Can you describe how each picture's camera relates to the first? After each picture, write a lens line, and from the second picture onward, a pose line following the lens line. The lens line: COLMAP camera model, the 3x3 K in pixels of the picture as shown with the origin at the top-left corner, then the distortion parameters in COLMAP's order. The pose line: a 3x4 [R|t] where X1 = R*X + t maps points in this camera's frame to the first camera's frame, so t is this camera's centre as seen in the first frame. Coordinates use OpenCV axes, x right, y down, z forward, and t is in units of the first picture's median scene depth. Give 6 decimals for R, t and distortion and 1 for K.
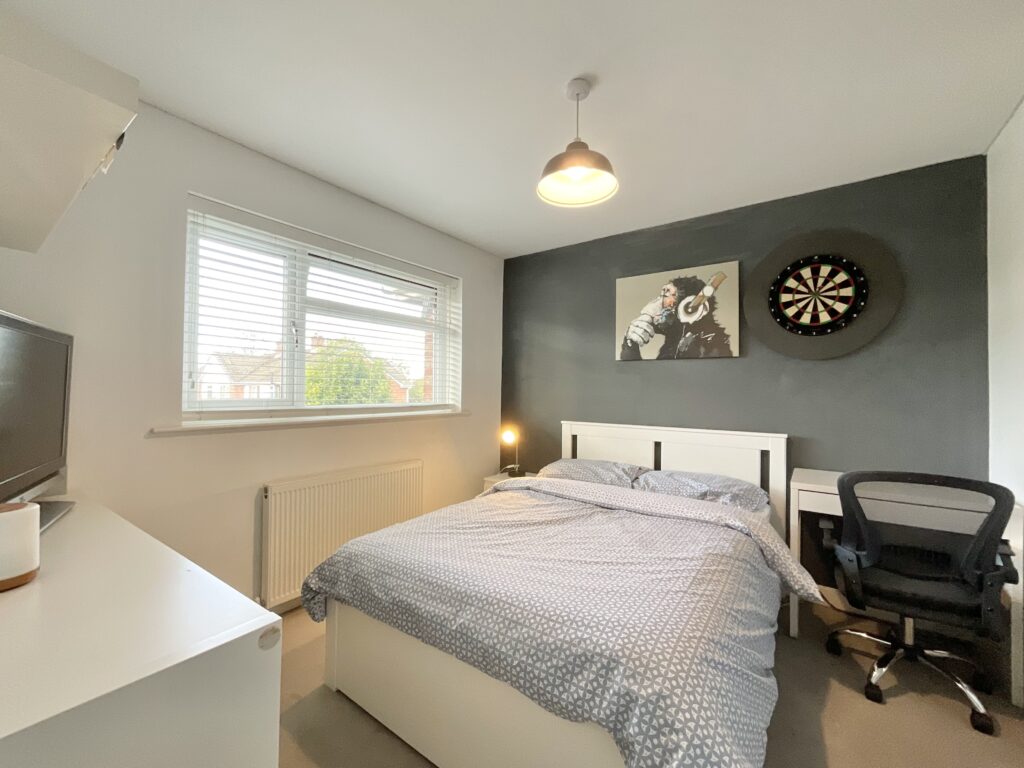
lens RADIAL K [[416.8, 0, 512.8], [0, 416.8, 386.2], [0, 0, 1]] dist [0.001447, -0.000655]
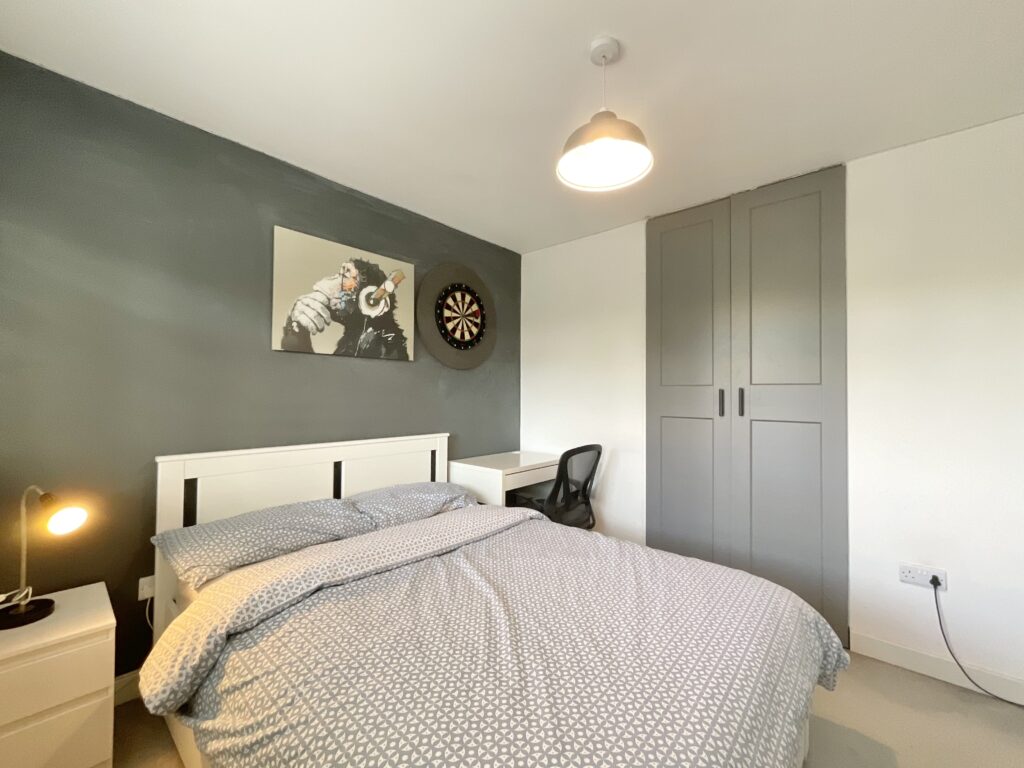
lens RADIAL K [[416.8, 0, 511.6], [0, 416.8, 385.9], [0, 0, 1]] dist [0.001447, -0.000655]
pose [[0.091565, 0.005062, 0.995786, -0.414772], [-0.018991, 0.999814, -0.003336, -0.011618], [-0.995618, -0.018605, 0.091644, 0.641233]]
